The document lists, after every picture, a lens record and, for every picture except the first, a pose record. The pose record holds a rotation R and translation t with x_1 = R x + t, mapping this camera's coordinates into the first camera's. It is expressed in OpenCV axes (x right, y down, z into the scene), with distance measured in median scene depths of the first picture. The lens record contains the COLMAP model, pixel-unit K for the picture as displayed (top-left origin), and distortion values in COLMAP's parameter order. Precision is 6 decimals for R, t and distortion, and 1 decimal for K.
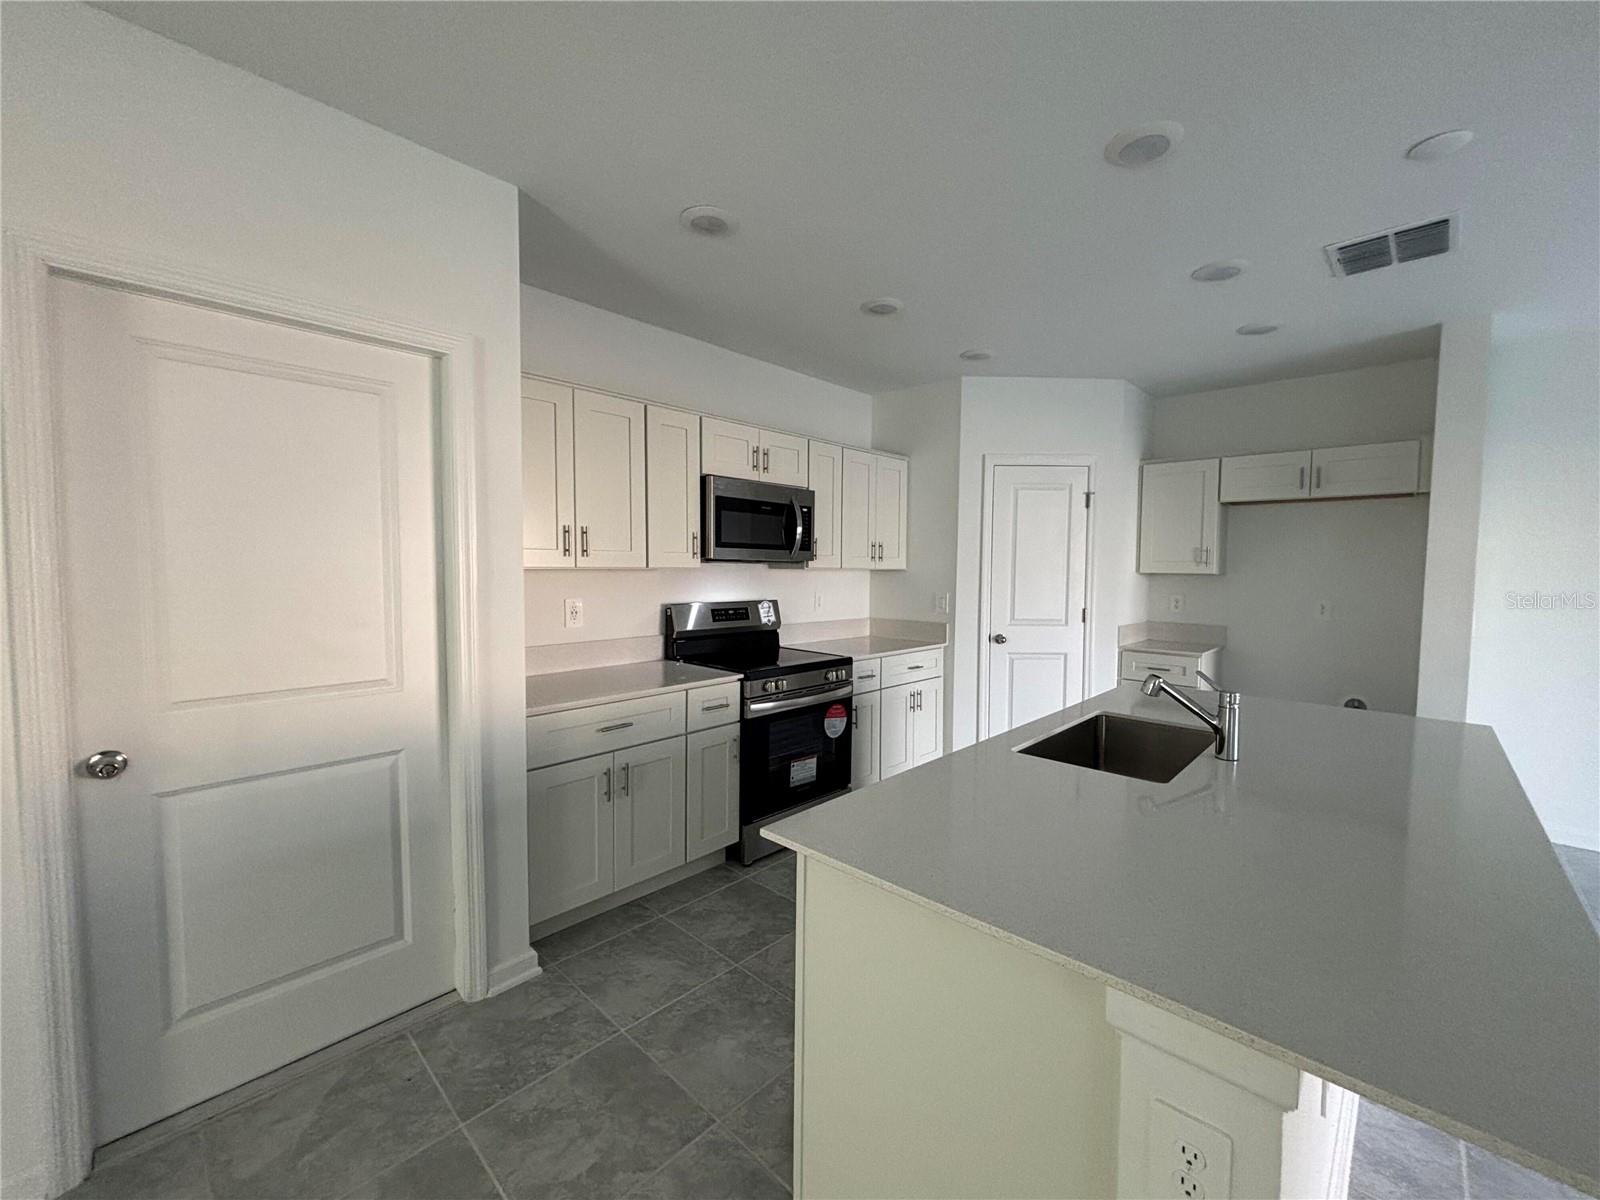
lens RADIAL K [[640.7, 0, 798.7], [0, 640.7, 601.4], [0, 0, 1]] dist [0.001530, 0.000119]
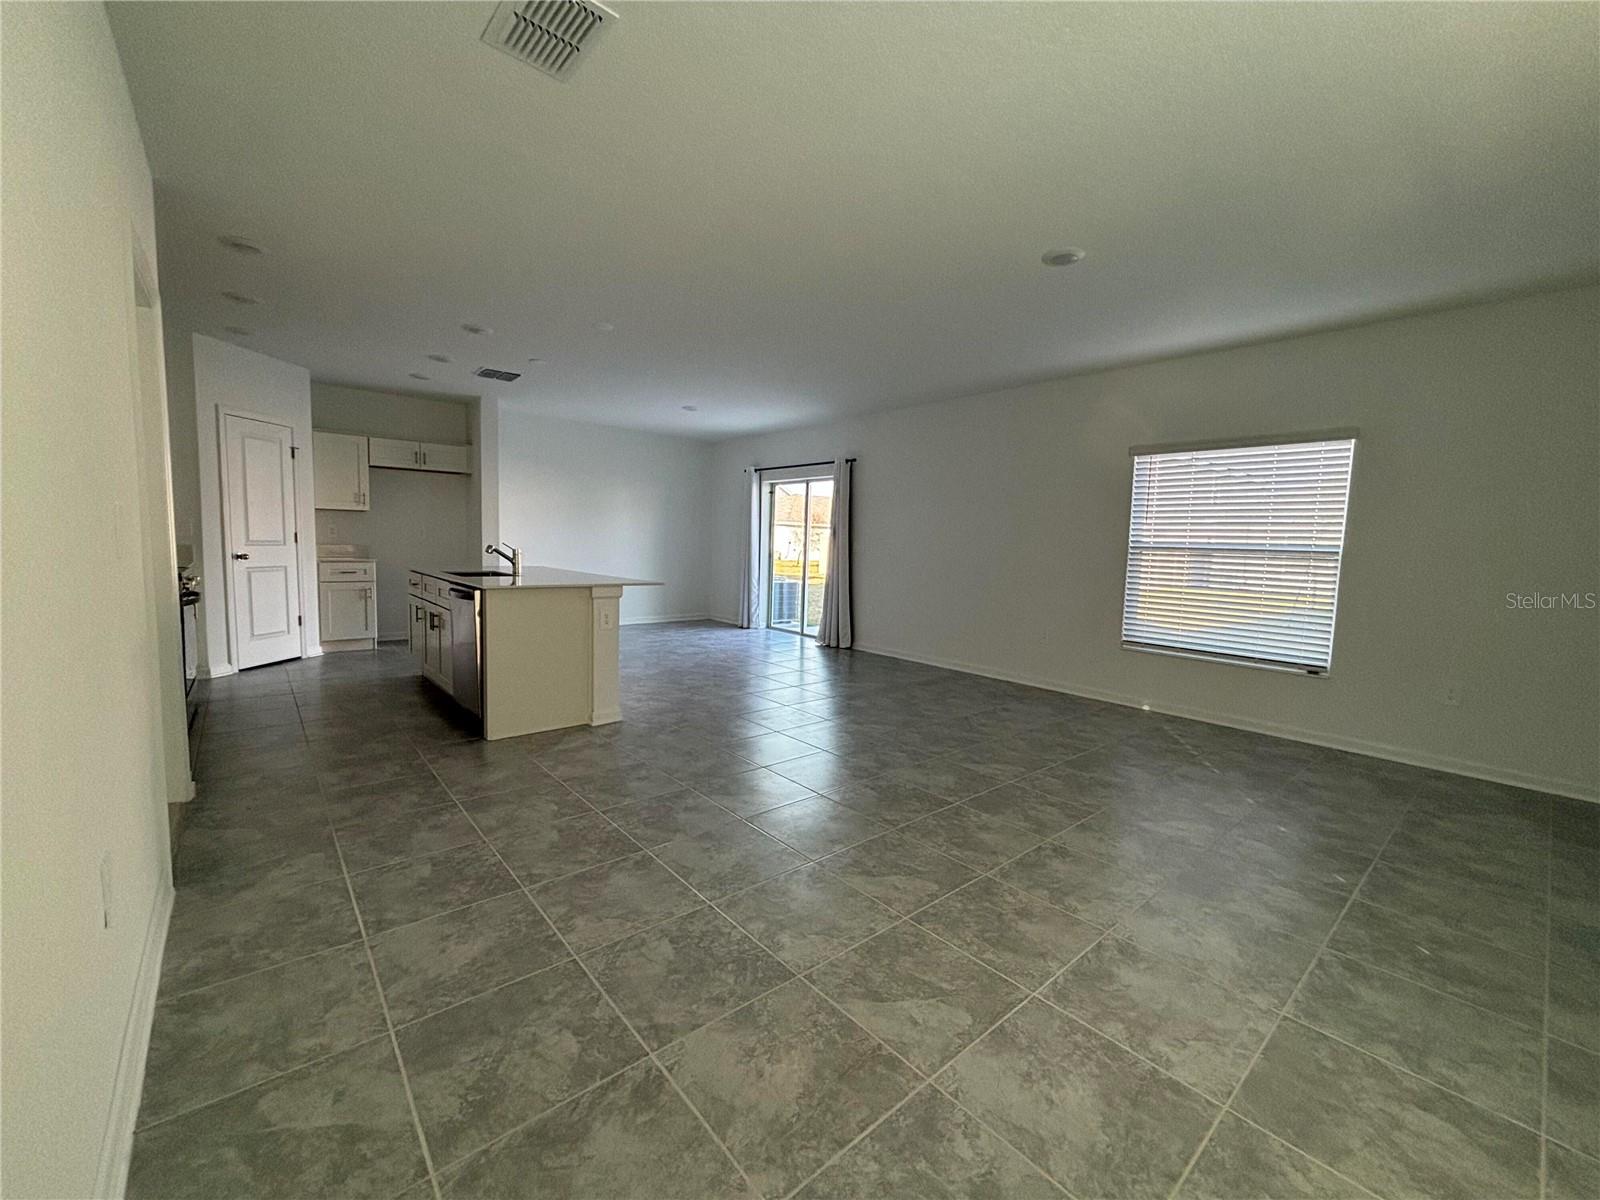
lens RADIAL K [[640.7, 0, 799.3], [0, 640.7, 597.9], [0, 0, 1]] dist [0.001530, 0.000119]
pose [[0.099956, -0.099656, 0.989989, -0.832976], [0.024173, 0.994921, 0.097712, 0.042880], [-0.994698, 0.014164, 0.101858, -0.211673]]
